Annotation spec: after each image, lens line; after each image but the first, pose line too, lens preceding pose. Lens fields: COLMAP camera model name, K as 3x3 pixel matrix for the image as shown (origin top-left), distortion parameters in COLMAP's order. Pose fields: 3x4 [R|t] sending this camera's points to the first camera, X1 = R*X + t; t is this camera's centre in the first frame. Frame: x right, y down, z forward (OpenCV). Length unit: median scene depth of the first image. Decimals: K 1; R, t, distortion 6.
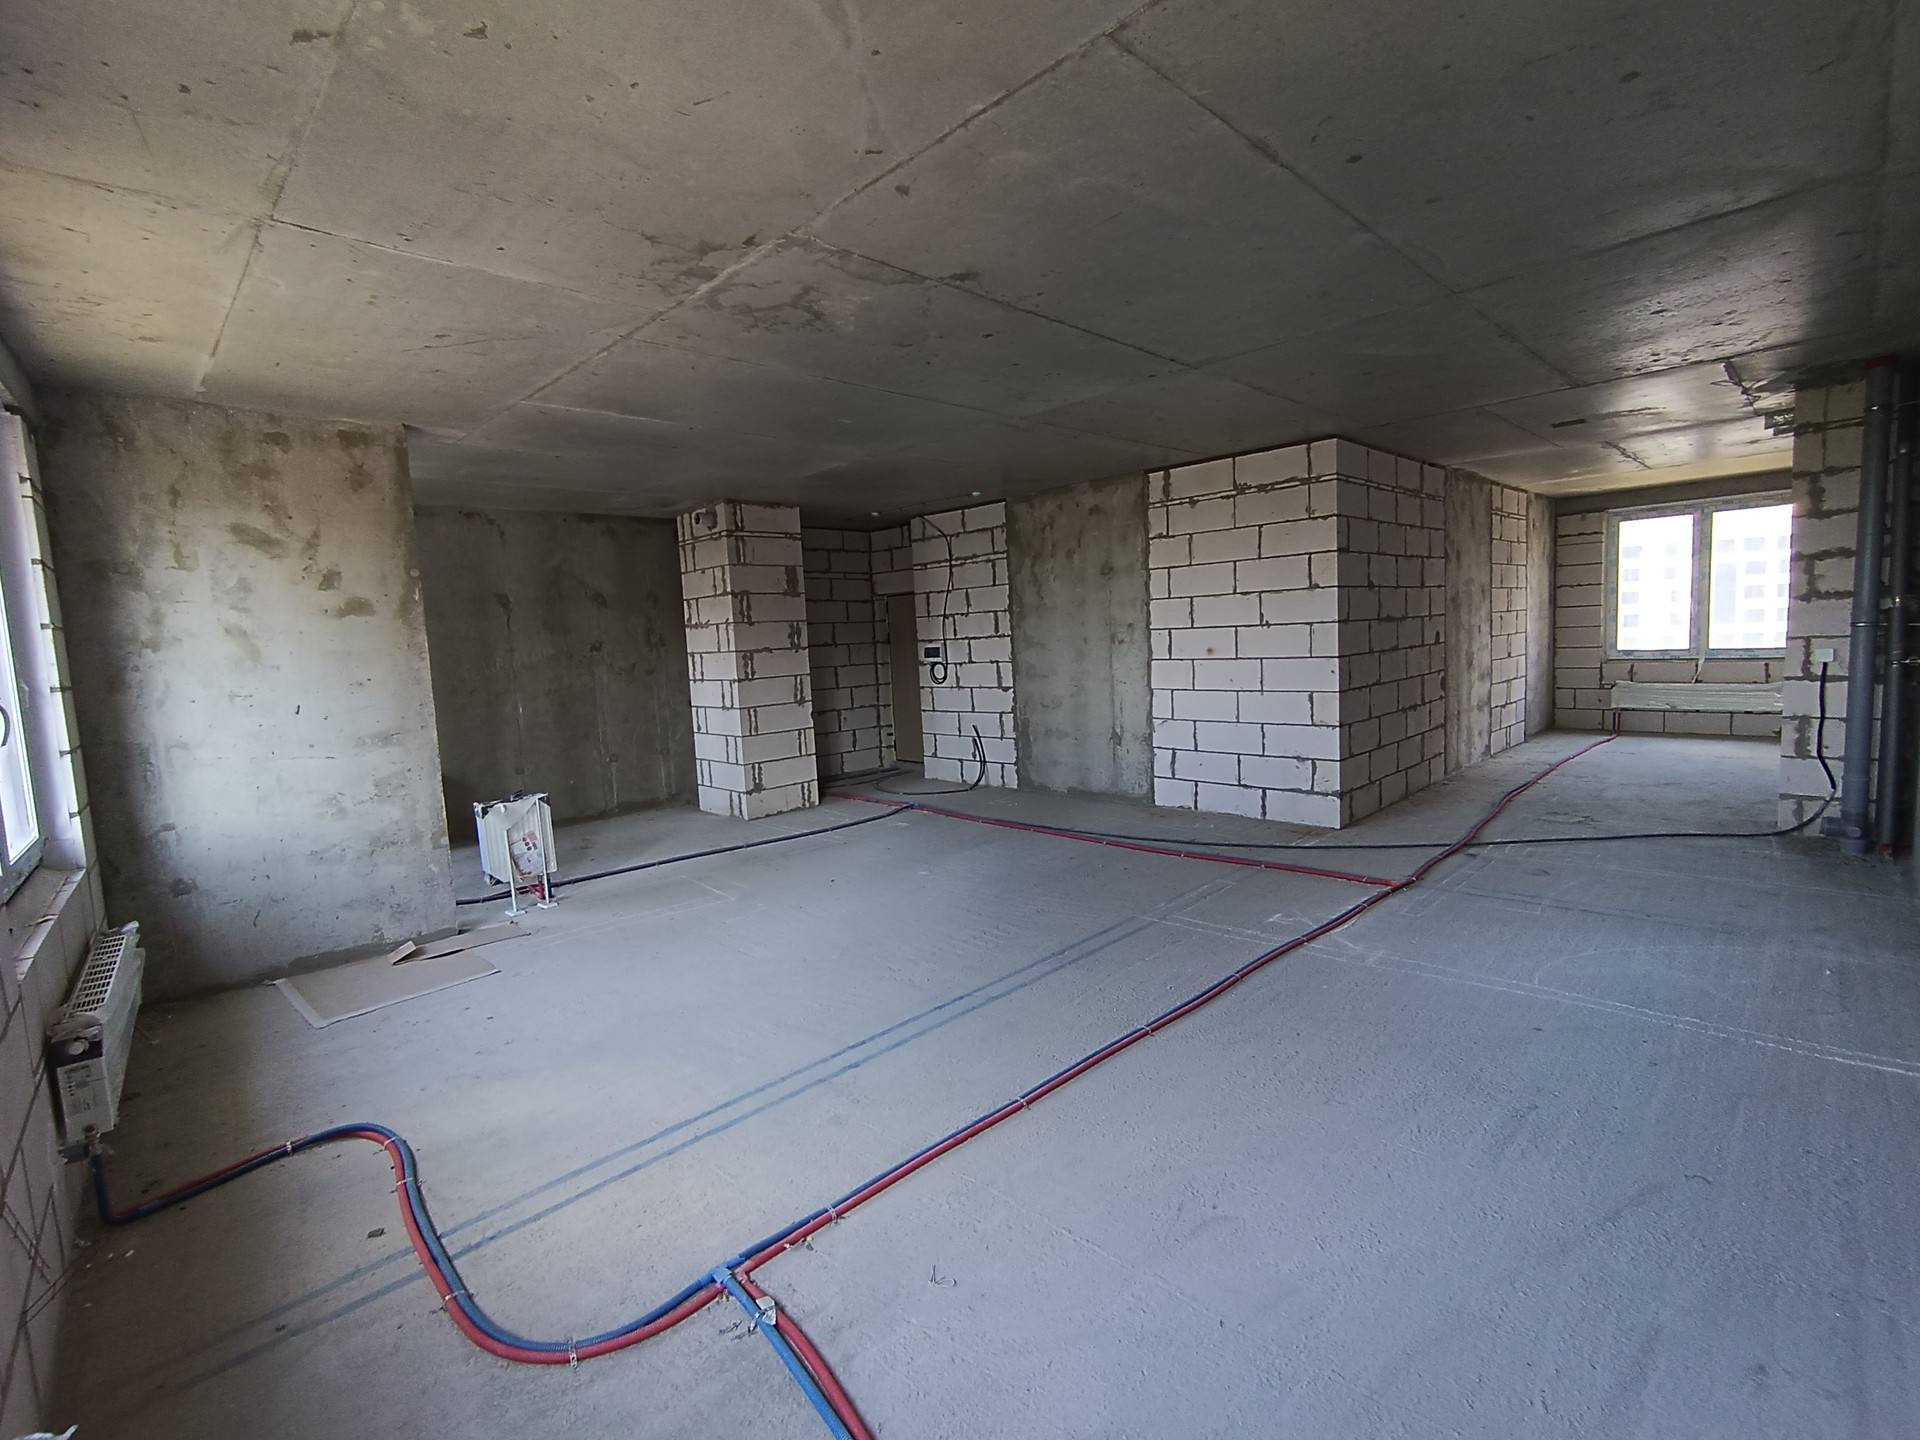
lens RADIAL K [[880.5, 0, 957.3], [0, 880.5, 725.5], [0, 0, 1]] dist [0.002845, -0.000236]
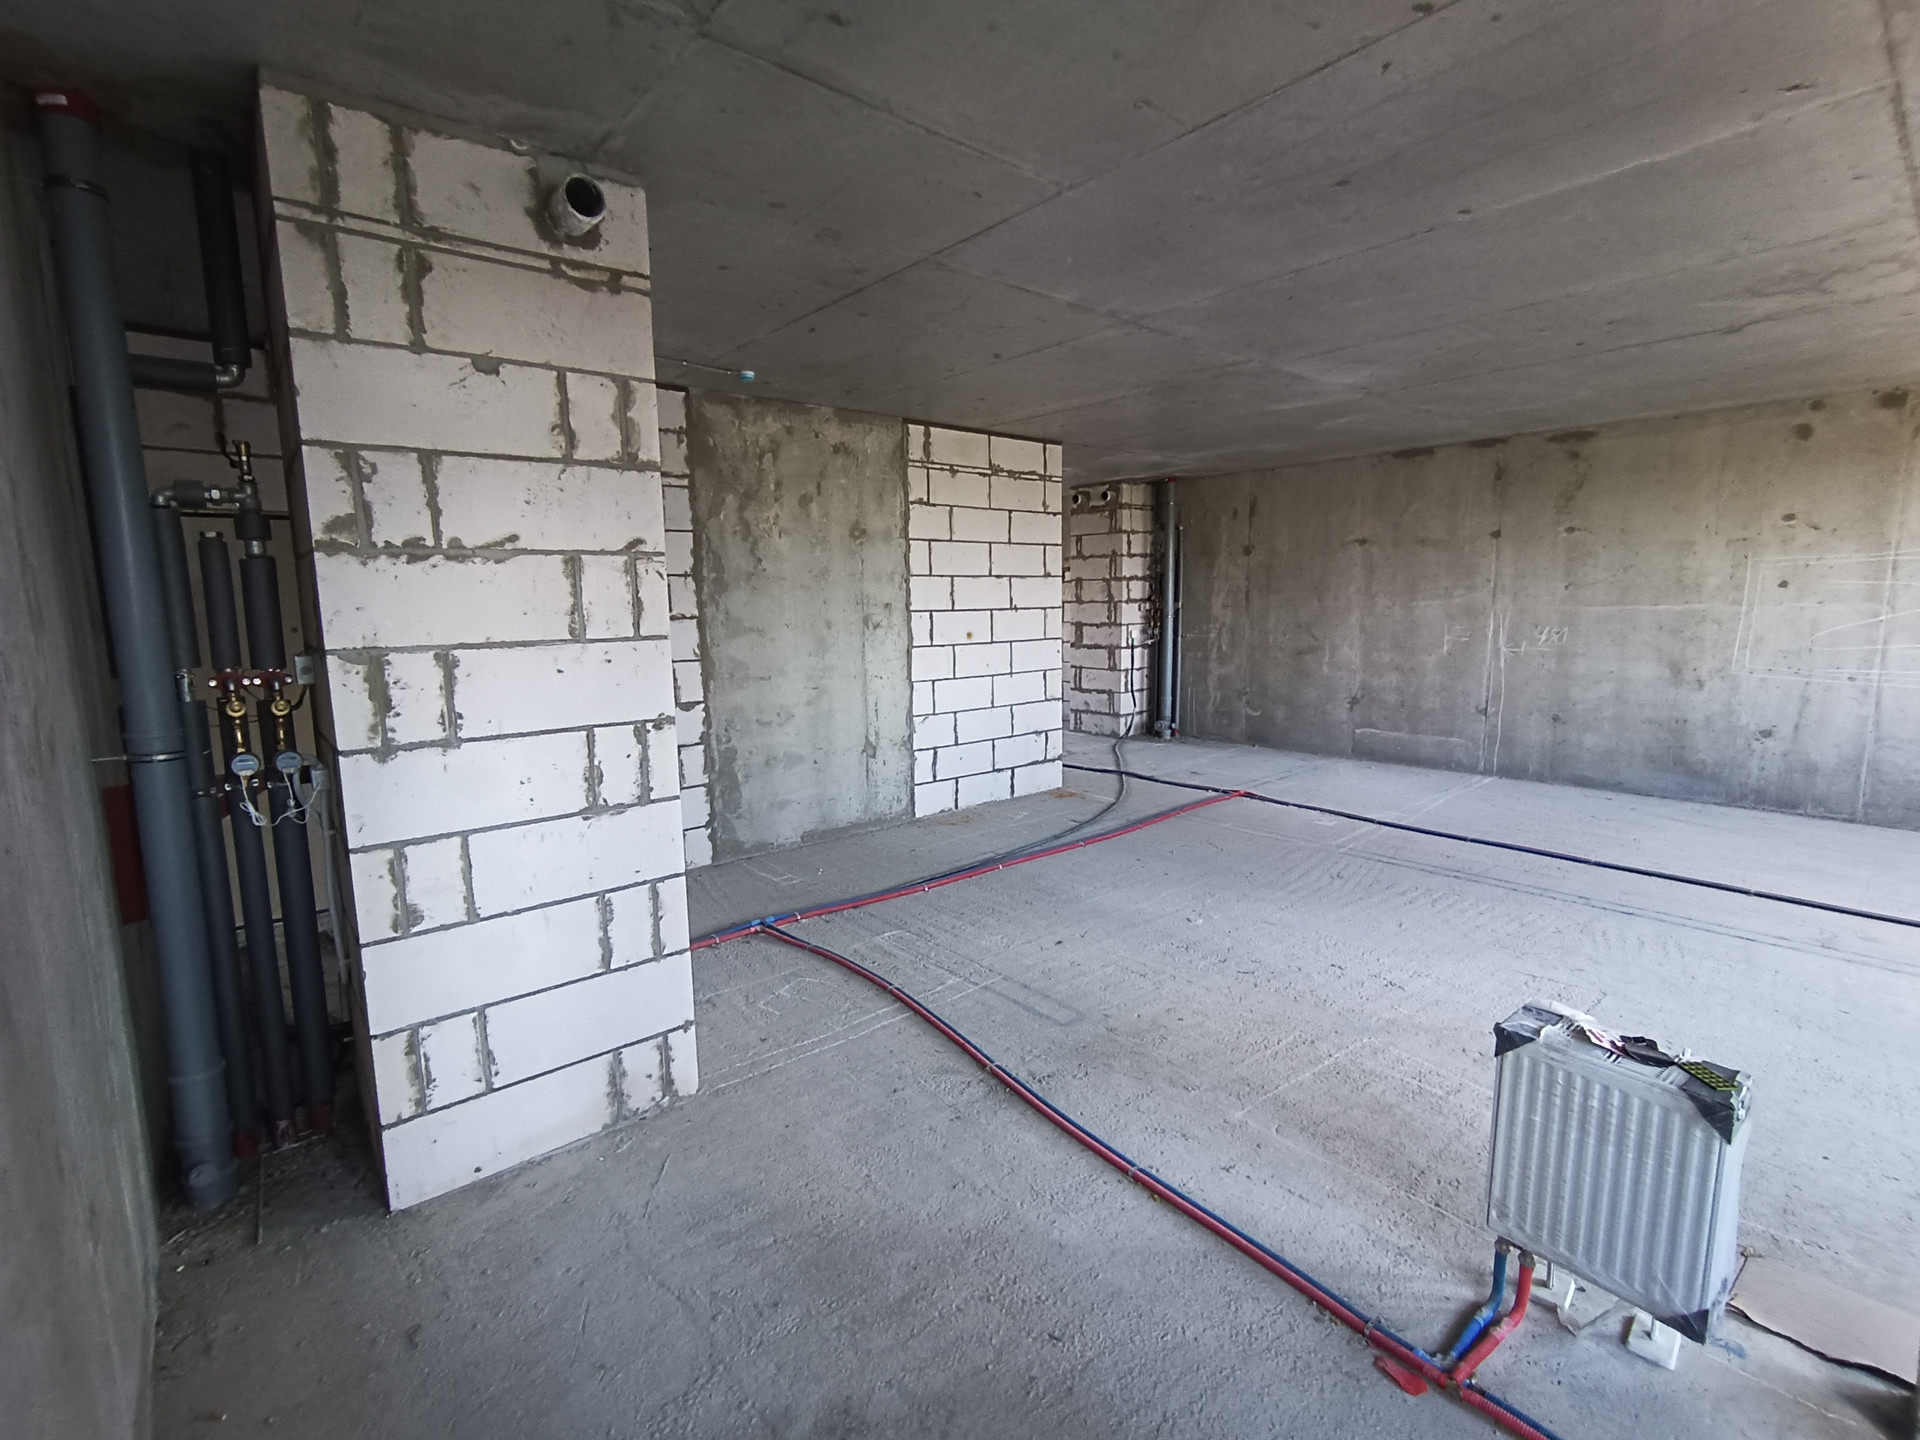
lens RADIAL K [[880.5, 0, 973.3], [0, 880.5, 719.7], [0, 0, 1]] dist [0.002845, -0.000236]
pose [[0.064593, -0.089878, 0.993856, -0.577042], [0.117769, 0.989663, 0.081844, -0.063517], [-0.990938, 0.111759, 0.074510, 0.829145]]
